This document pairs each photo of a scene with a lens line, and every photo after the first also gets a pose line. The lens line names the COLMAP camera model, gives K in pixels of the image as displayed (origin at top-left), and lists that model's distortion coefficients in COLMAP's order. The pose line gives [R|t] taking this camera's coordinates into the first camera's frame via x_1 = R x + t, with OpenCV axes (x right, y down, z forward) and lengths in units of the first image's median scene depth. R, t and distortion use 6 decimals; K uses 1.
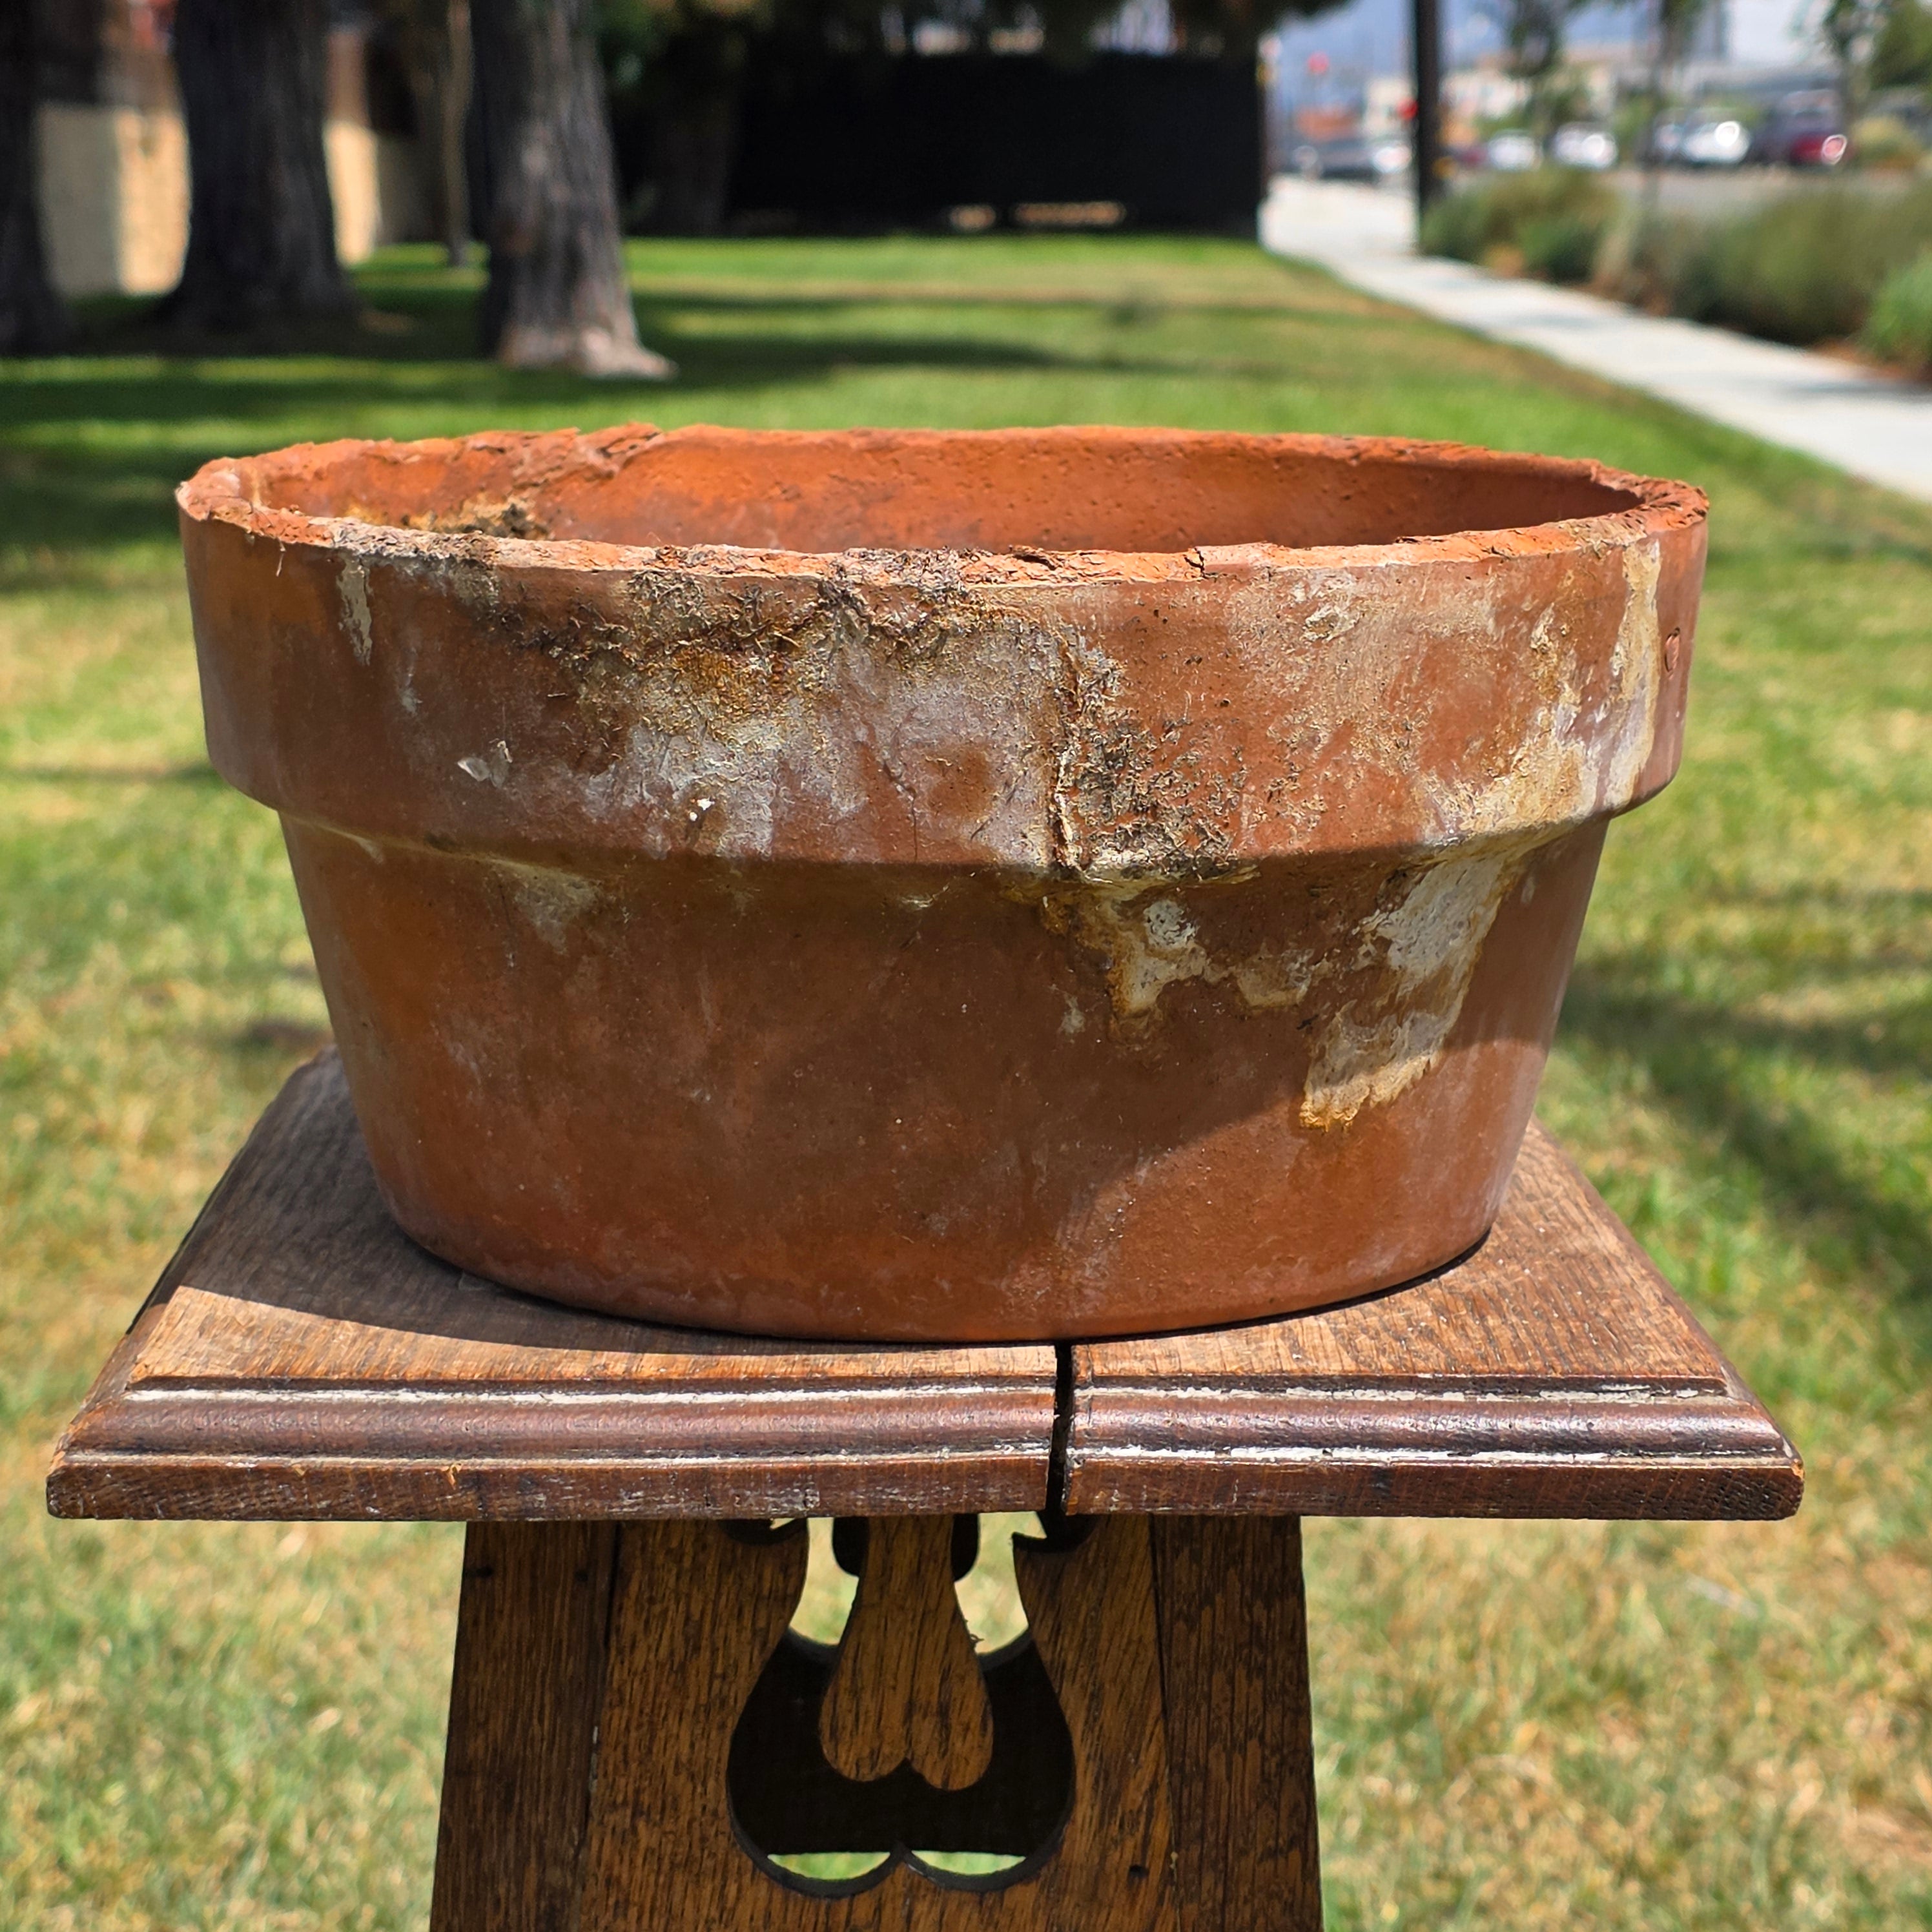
lens RADIAL K [[4178.1, 0, 966.0], [0, 4178.1, 966.0], [0, 0, 1]] dist [0.214870, -1.191442]
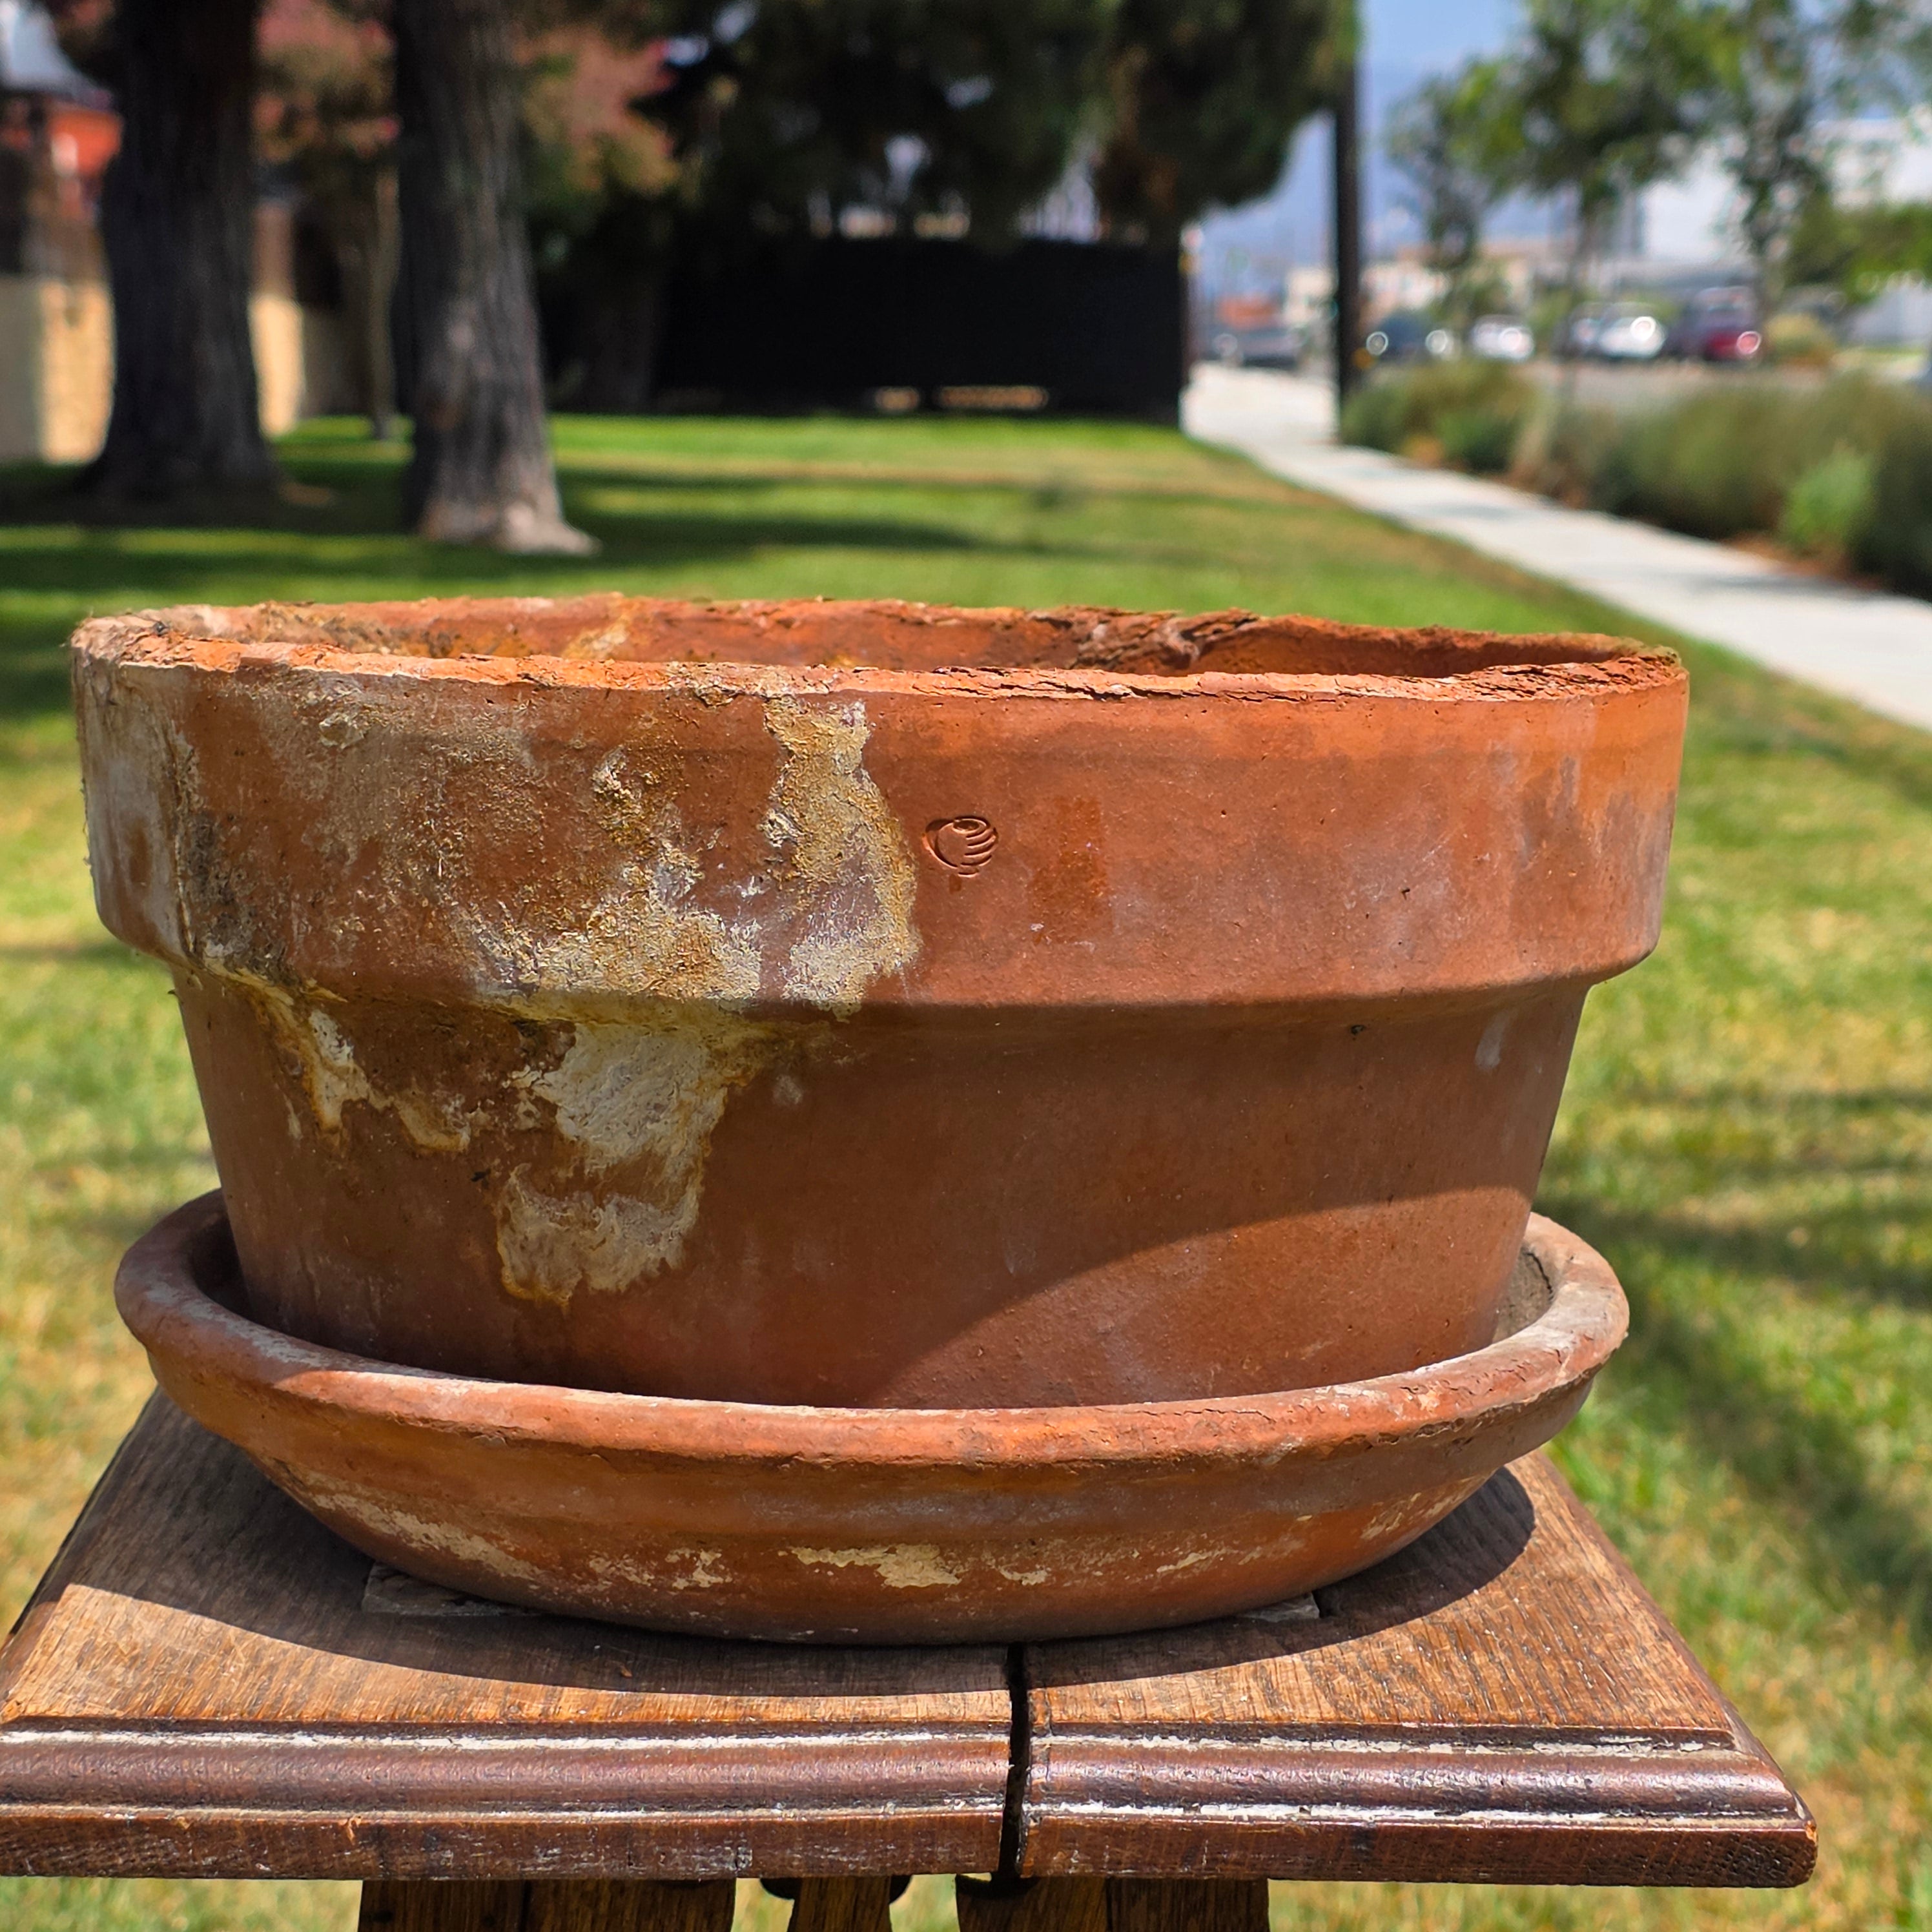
lens RADIAL K [[4180.2, 0, 984.9], [0, 4180.2, 991.6], [0, 0, 1]] dist [0.206697, -1.008222]
pose [[0.999622, 0.012628, 0.024421, -0.008830], [-0.011738, 0.999275, -0.036229, -0.029106], [-0.024861, 0.035929, 0.999045, 0.071020]]
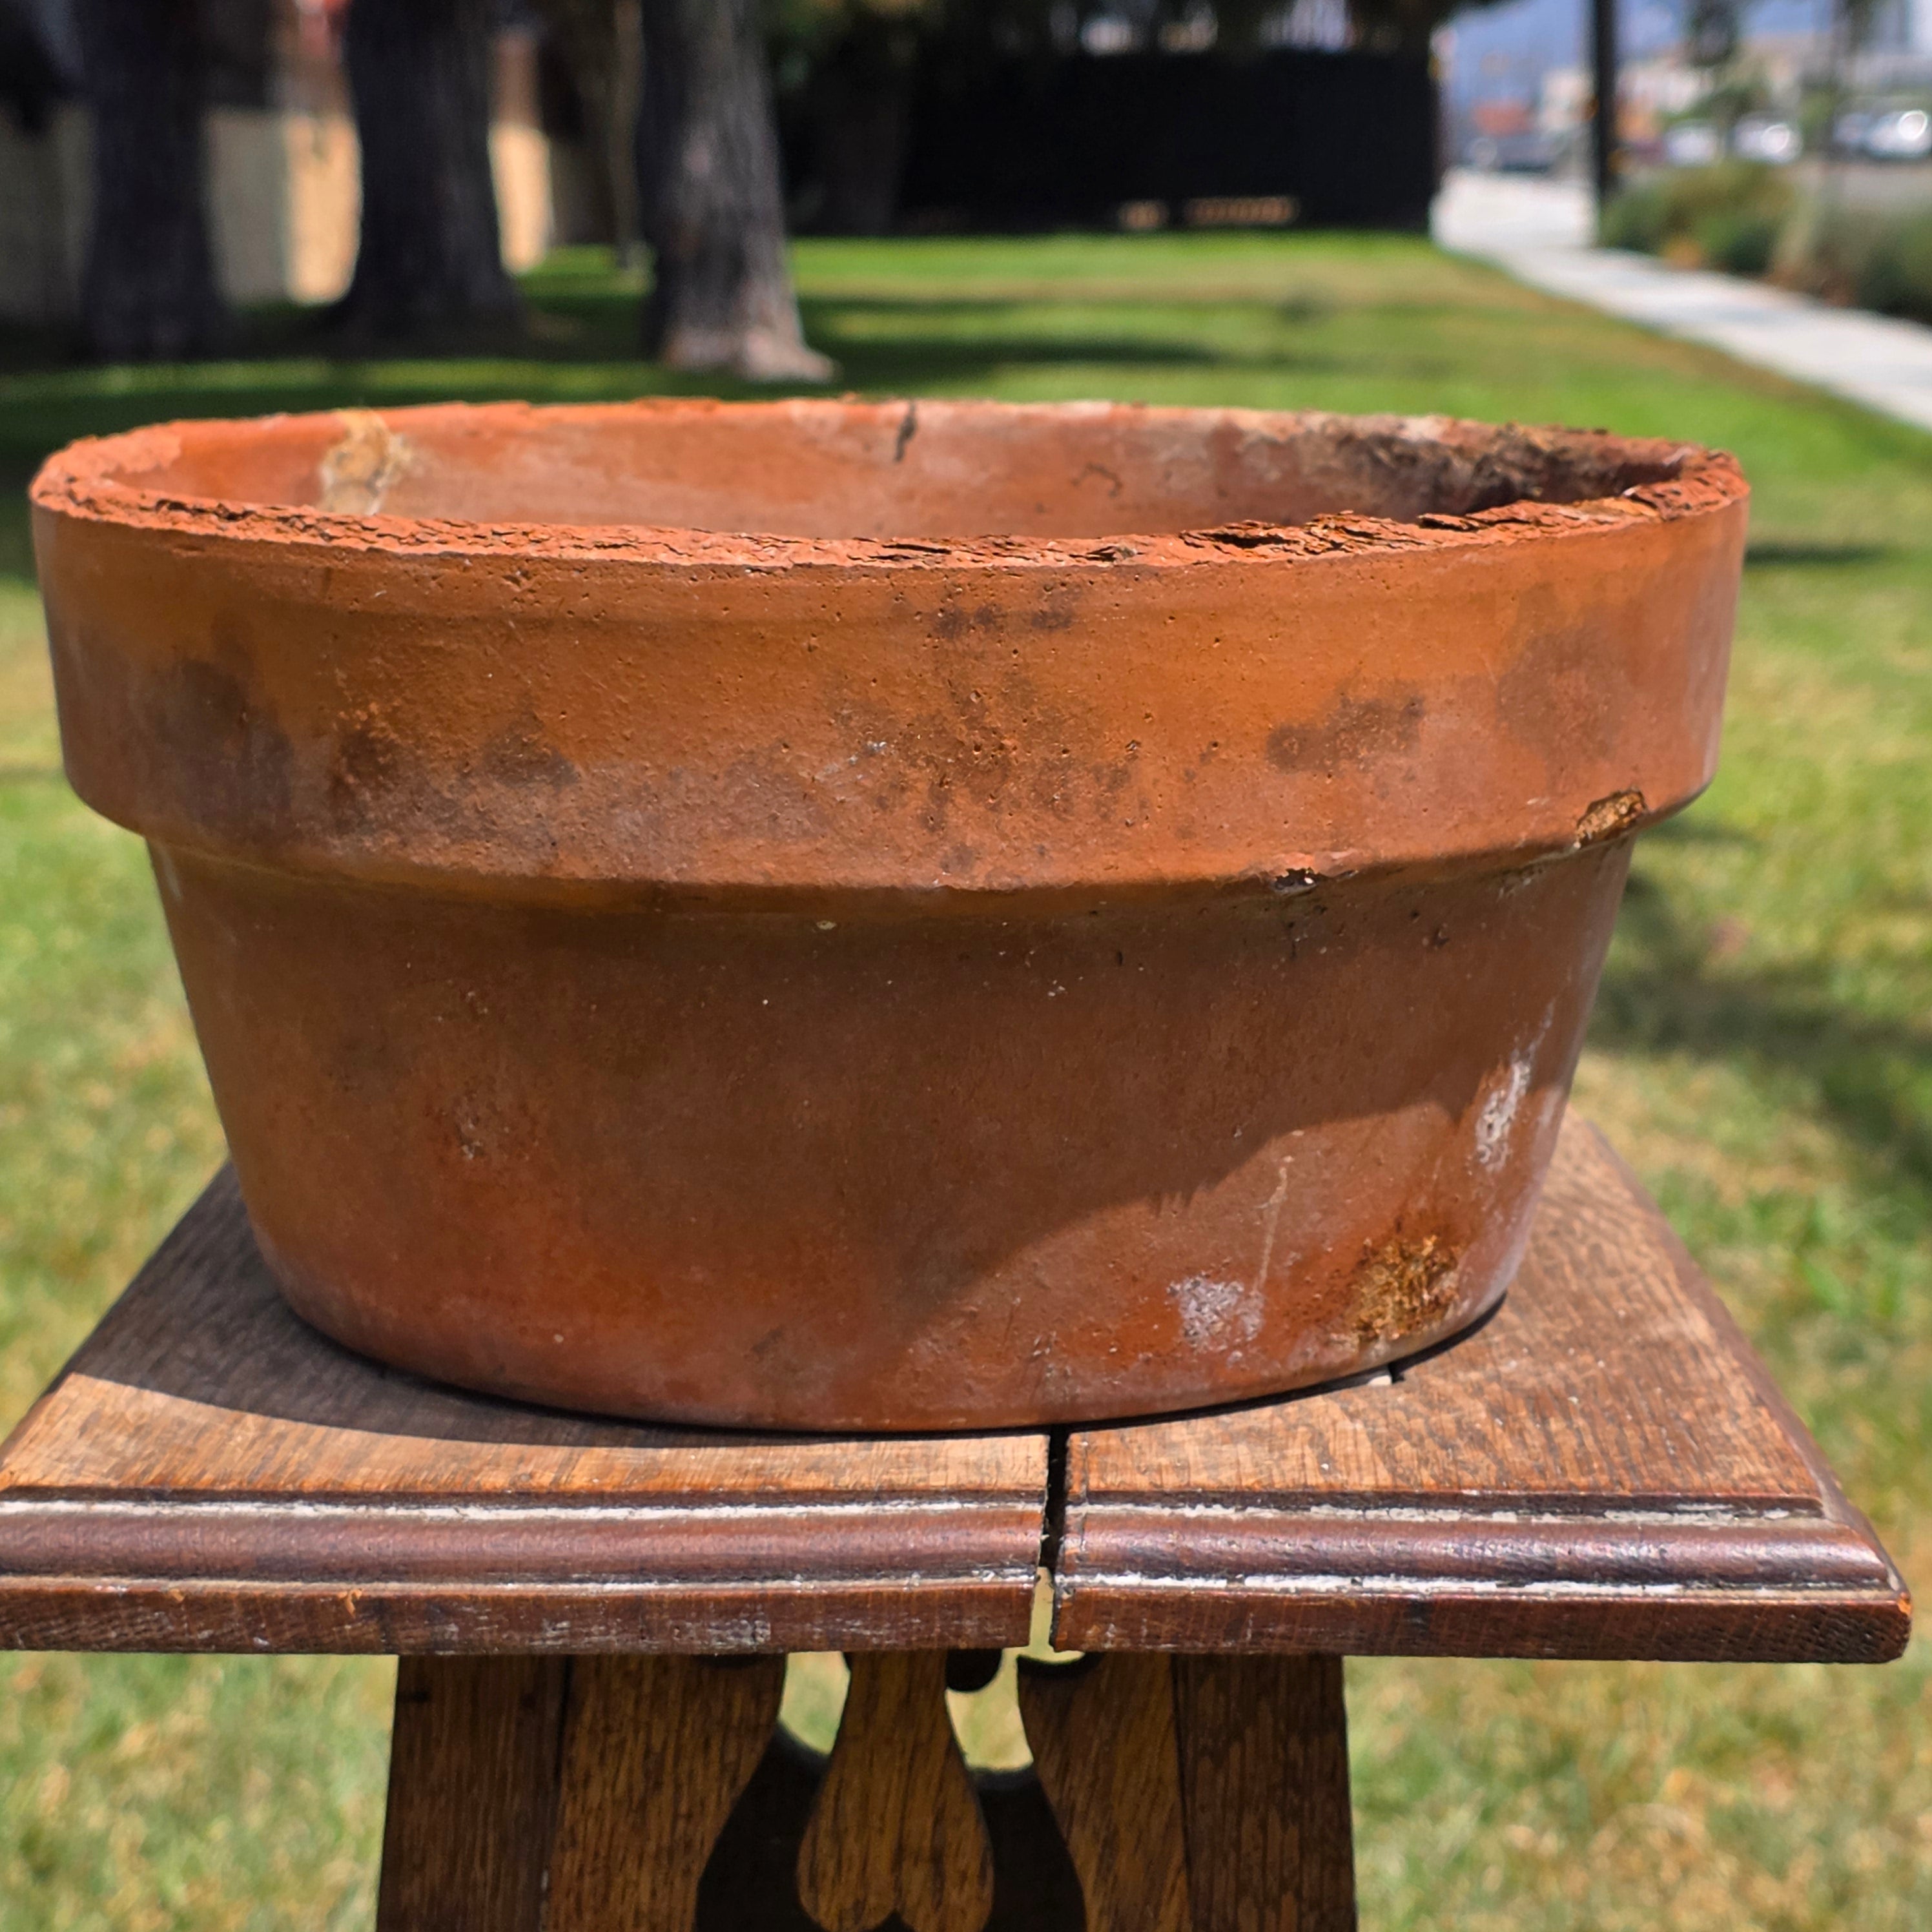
lens RADIAL K [[4197.5, 0, 948.9], [0, 4197.5, 1003.3], [0, 0, 1]] dist [0.200081, -1.030065]
pose [[0.999017, 0.000583, -0.044325, 0.040283], [-0.000236, 0.999969, 0.007843, -0.010169], [0.044328, -0.007825, 0.998986, 0.126376]]
